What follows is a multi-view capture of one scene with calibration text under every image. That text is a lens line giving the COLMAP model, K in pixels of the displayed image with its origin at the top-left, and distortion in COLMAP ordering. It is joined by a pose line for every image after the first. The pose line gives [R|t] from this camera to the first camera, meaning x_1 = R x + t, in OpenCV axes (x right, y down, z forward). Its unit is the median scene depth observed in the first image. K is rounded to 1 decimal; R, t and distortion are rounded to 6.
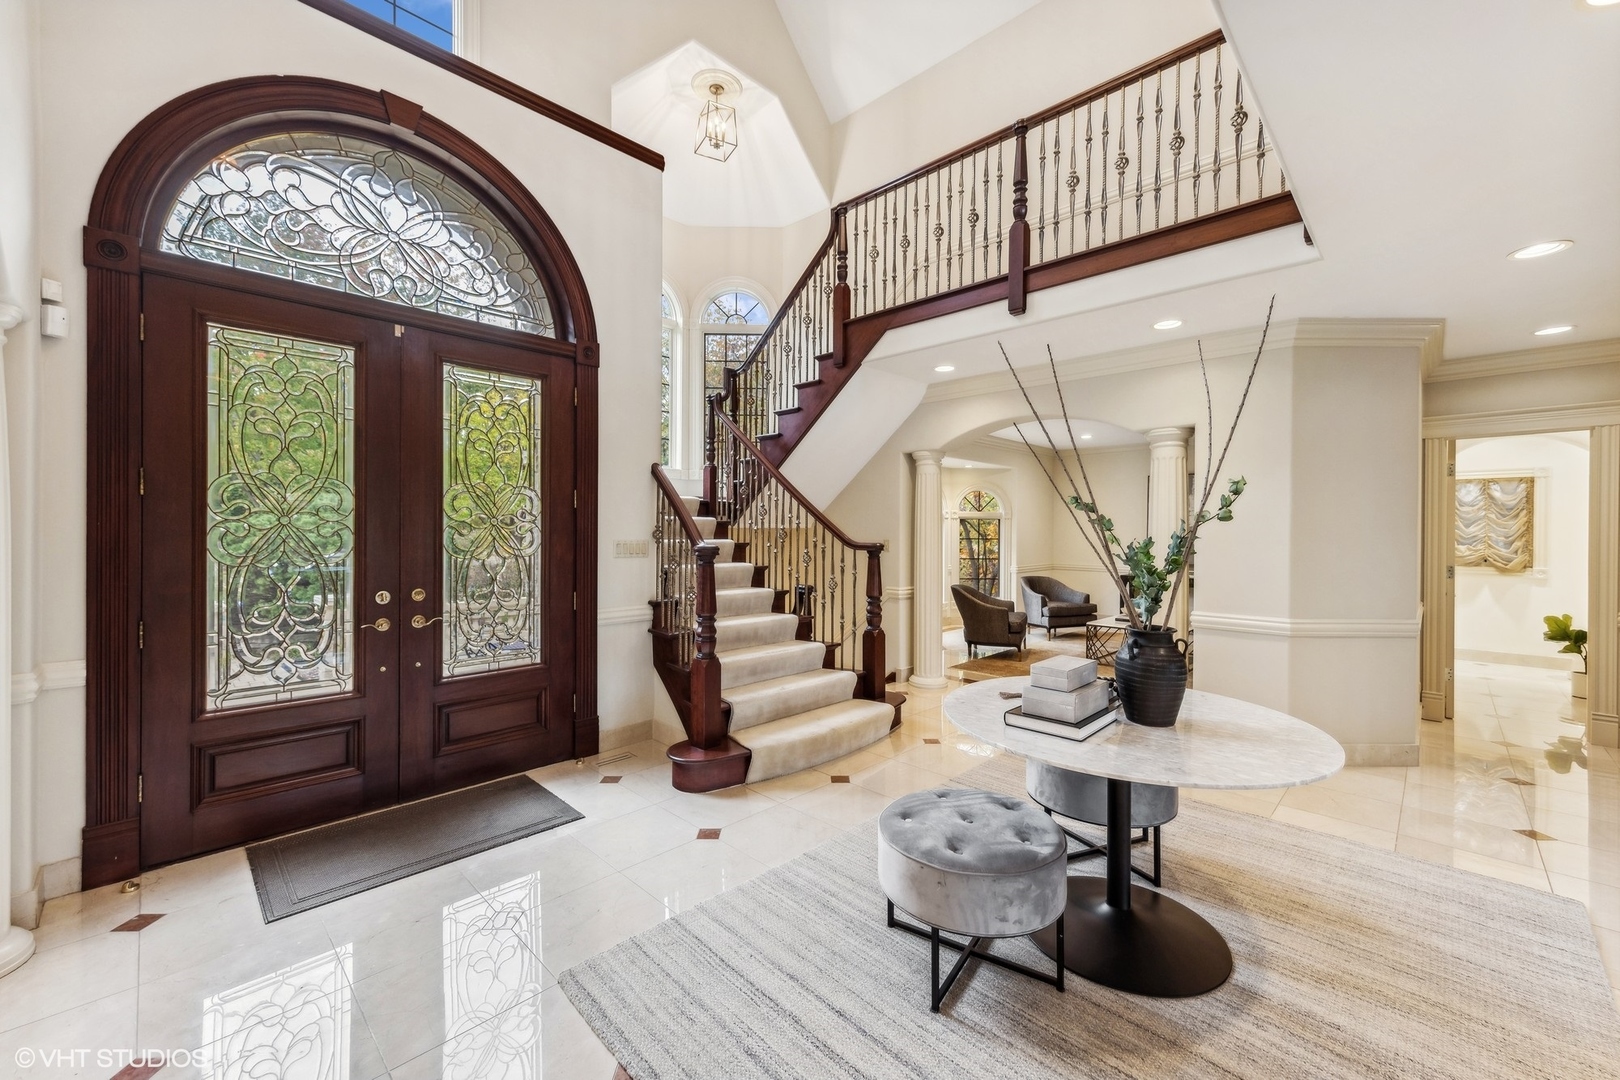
lens RADIAL K [[636.5, 0, 815.3], [0, 636.5, 544.5], [0, 0, 1]] dist [0.000992, 0.000099]
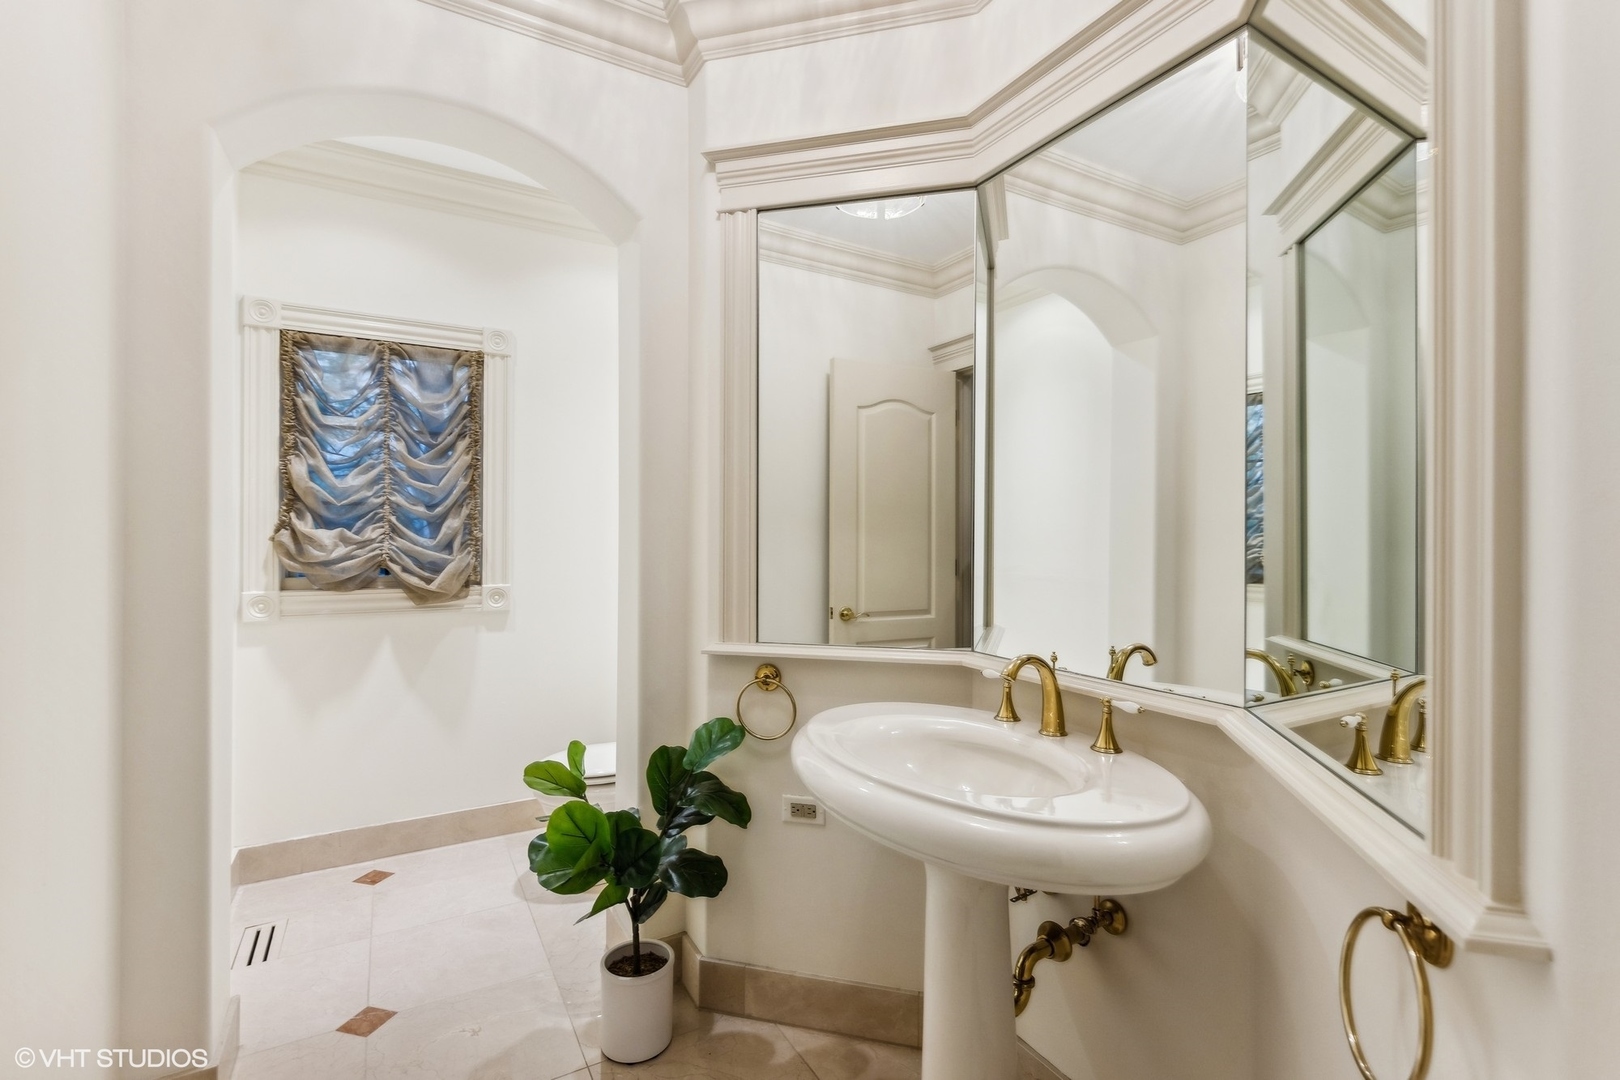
lens RADIAL K [[707.4, 0, 808.7], [0, 707.4, 536.6], [0, 0, 1]] dist [0.000569, 0.000014]
pose [[0.256053, 0.000241, 0.966663, 0.743147], [0.010773, 0.999937, -0.003102, 0.009949], [-0.966603, 0.011208, 0.256035, 0.681110]]
